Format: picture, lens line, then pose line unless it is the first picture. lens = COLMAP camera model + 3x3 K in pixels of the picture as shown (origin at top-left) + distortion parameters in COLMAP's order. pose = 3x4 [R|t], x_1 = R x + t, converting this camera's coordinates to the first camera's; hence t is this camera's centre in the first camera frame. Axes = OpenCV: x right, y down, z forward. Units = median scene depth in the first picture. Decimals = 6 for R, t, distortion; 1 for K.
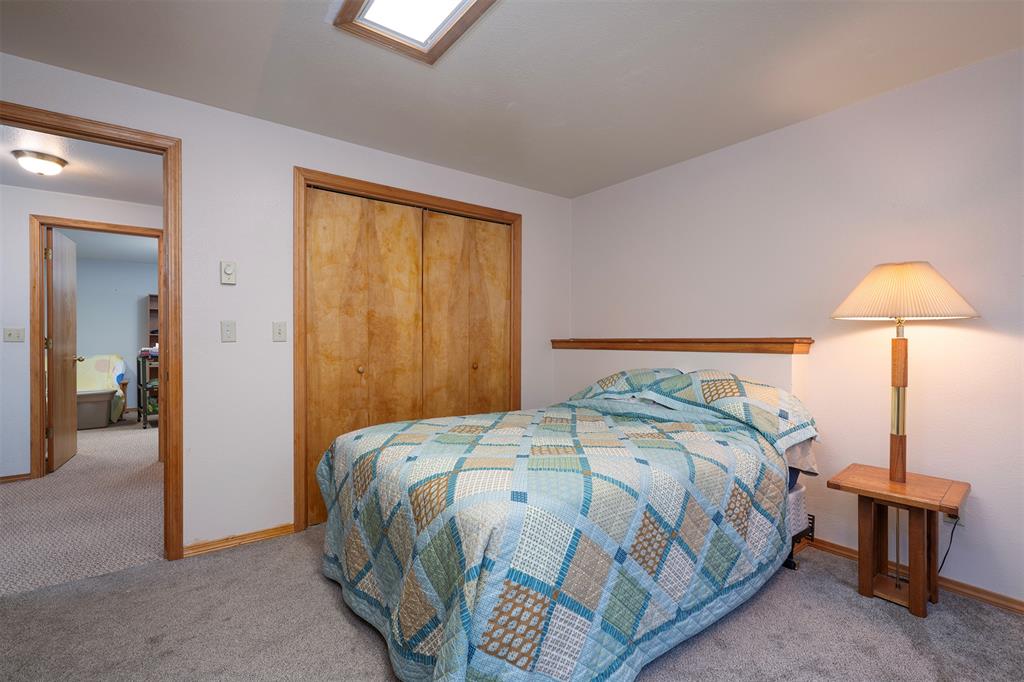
lens RADIAL K [[460.0, 0, 511.8], [0, 460.0, 341.1], [0, 0, 1]] dist [-0.003359, -0.000283]
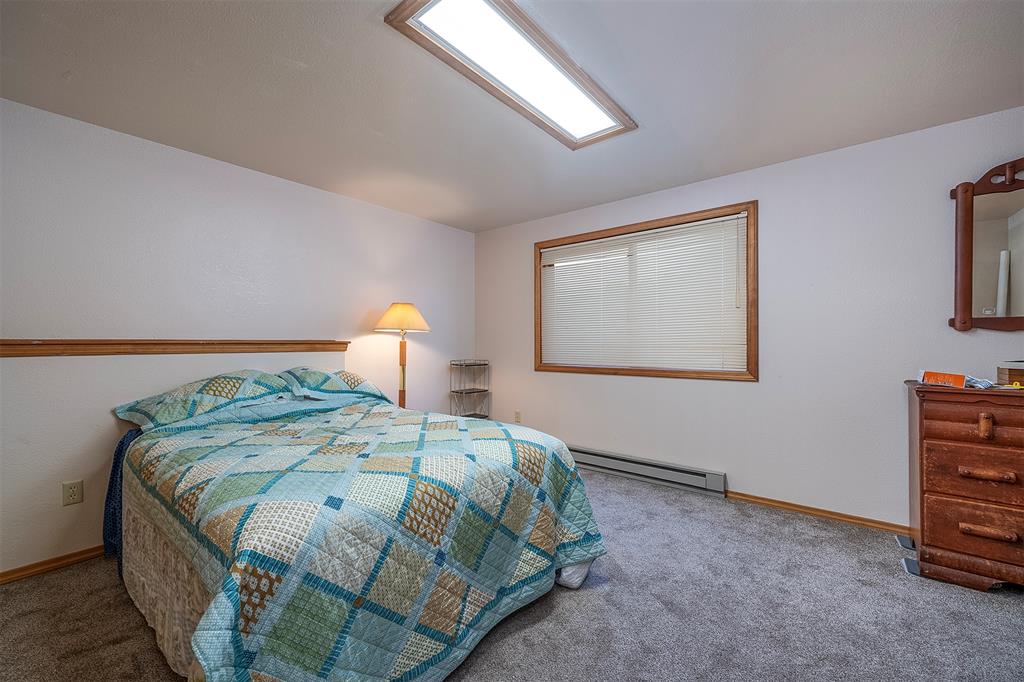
lens RADIAL K [[421.7, 0, 511.9], [0, 421.7, 342.1], [0, 0, 1]] dist [-0.000434, -0.000066]
pose [[-0.228415, -0.000760, 0.973564, -0.807024], [0.001509, 0.999998, 0.001134, -0.001697], [-0.973563, 0.001728, -0.228413, 0.759958]]
